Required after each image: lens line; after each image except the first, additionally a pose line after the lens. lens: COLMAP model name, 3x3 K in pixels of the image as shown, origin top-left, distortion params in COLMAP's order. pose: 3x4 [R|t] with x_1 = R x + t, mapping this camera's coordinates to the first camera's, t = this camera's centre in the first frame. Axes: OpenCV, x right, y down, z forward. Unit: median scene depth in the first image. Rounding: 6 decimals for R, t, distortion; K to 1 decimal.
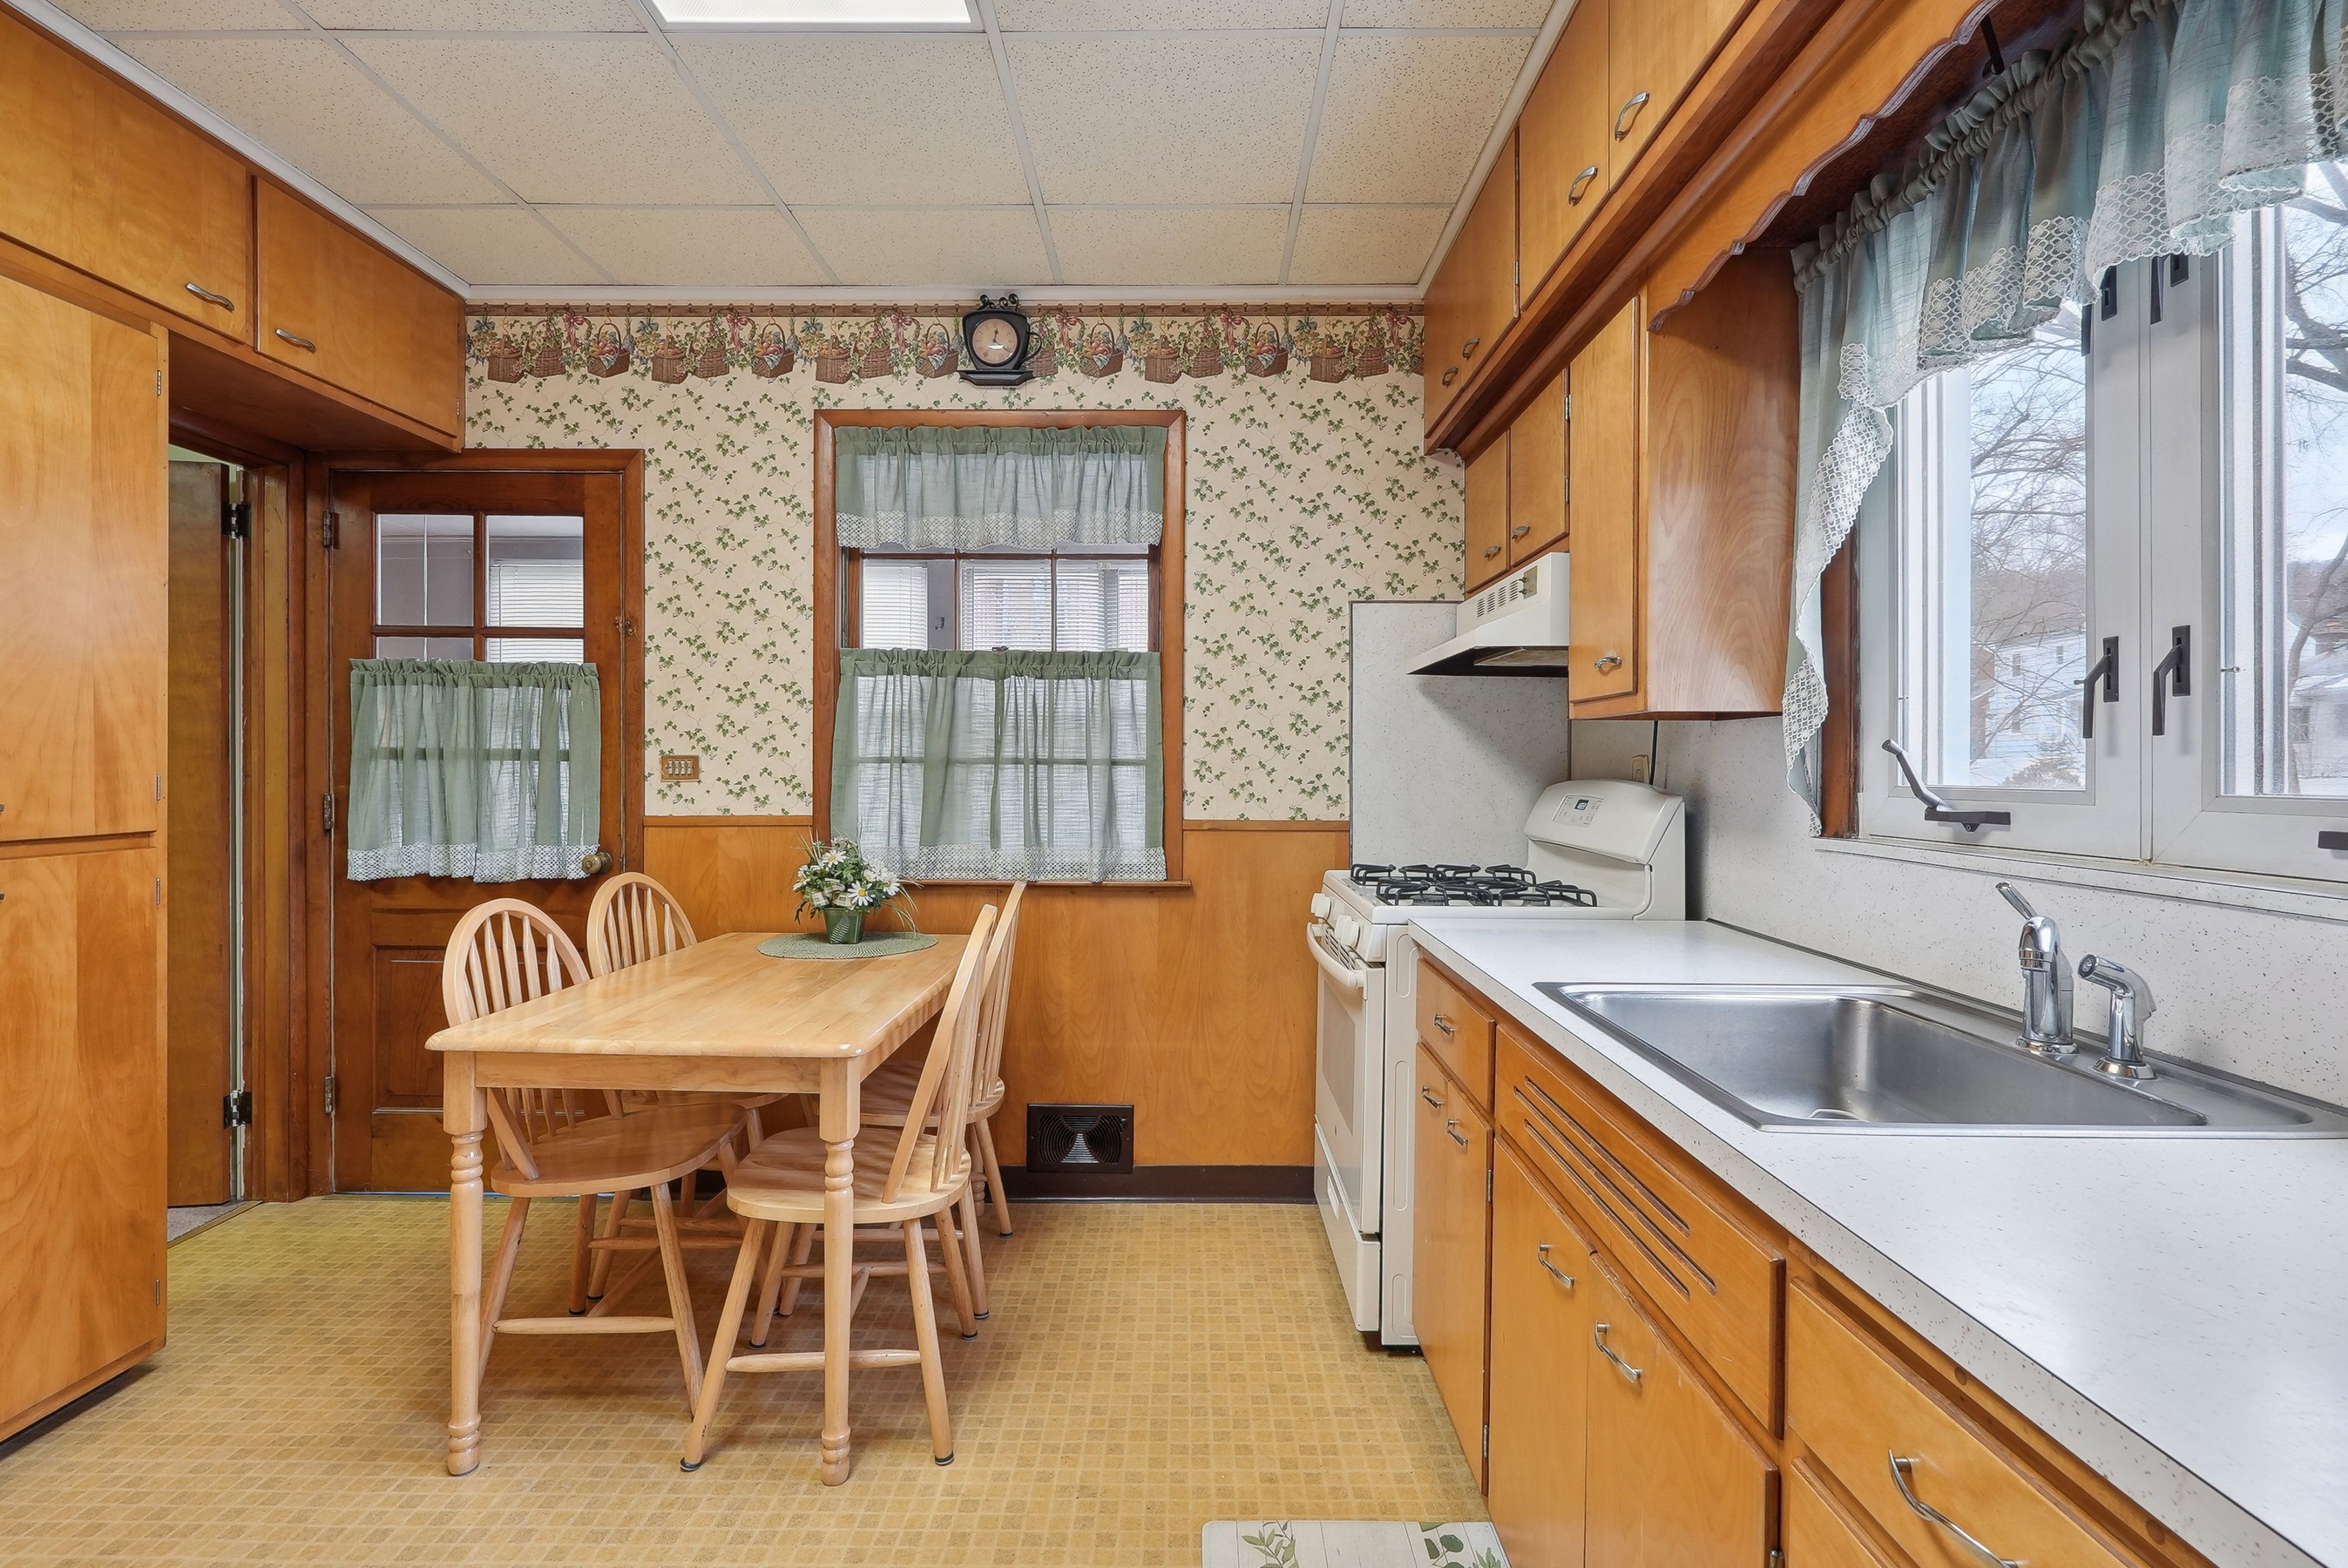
lens RADIAL K [[1087.3, 0, 1174.0], [0, 1087.3, 784.0], [0, 0, 1]] dist [-0.001980, -0.000009]
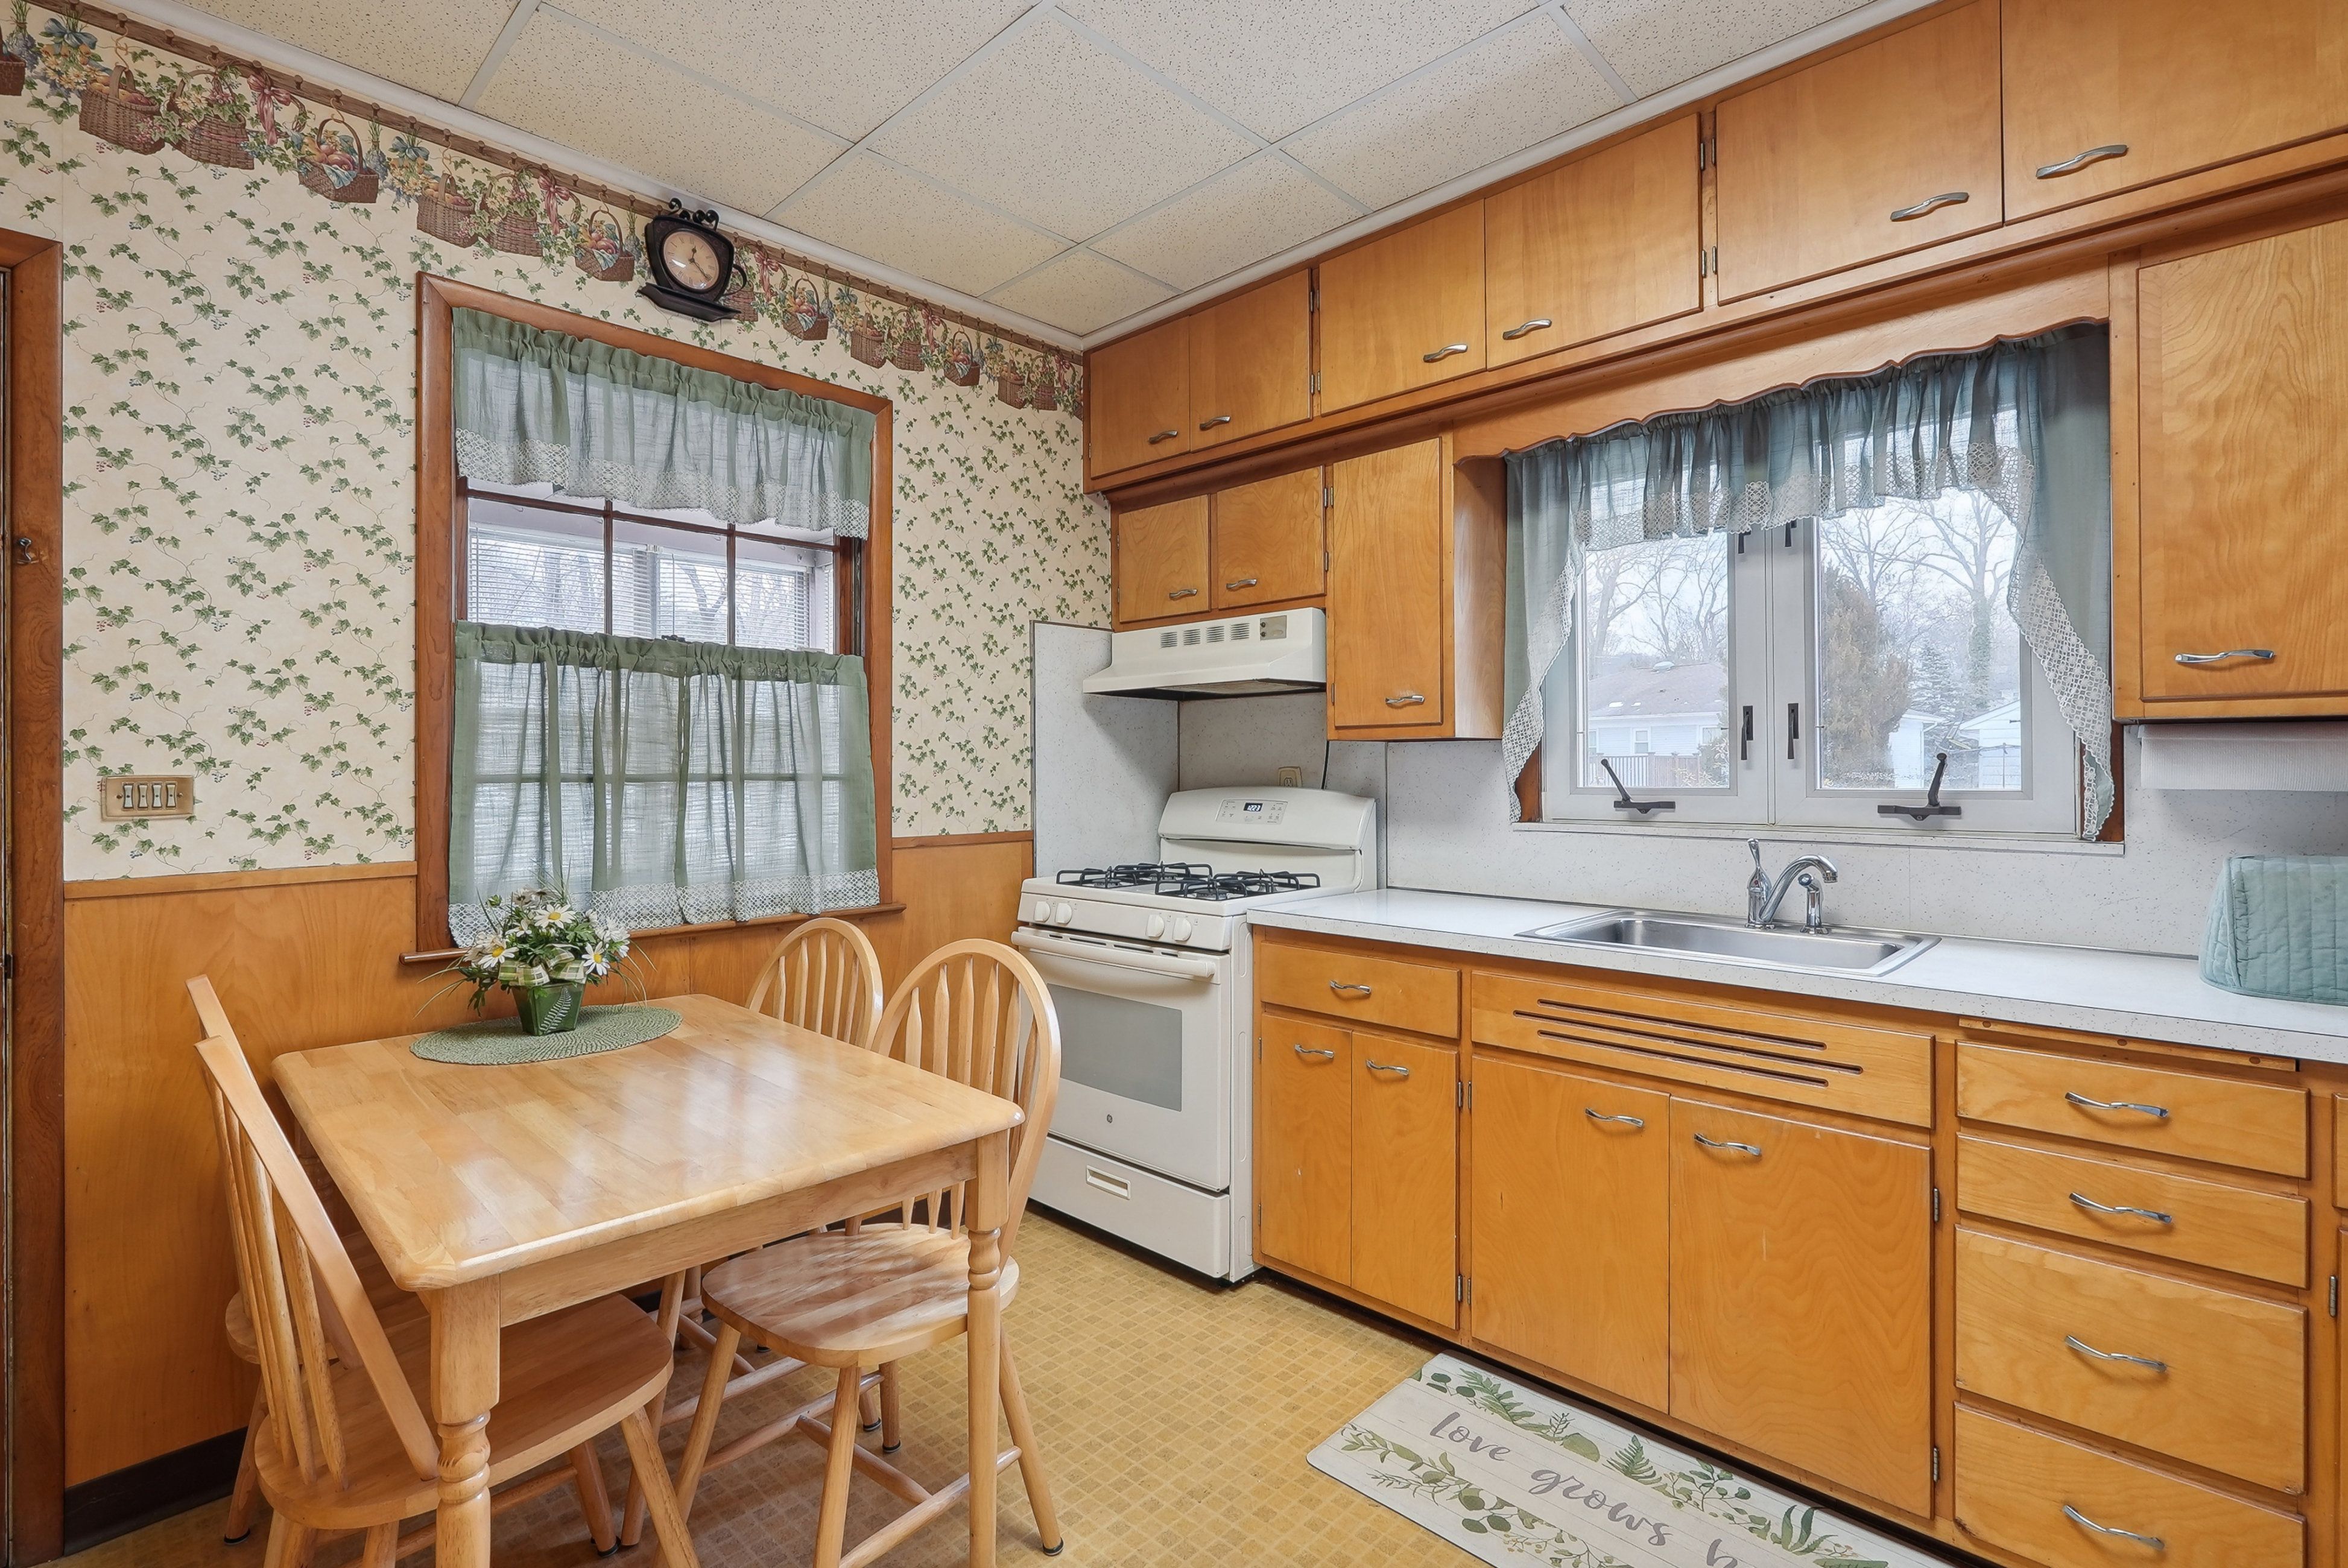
lens RADIAL K [[1083.6, 0, 1173.6], [0, 1083.6, 778.1], [0, 0, 1]] dist [-0.000786, -0.000365]
pose [[0.689293, -0.014092, 0.724346, -0.500864], [0.021042, 0.999778, -0.000574, -0.012945], [-0.724177, 0.015637, 0.689437, 0.184934]]
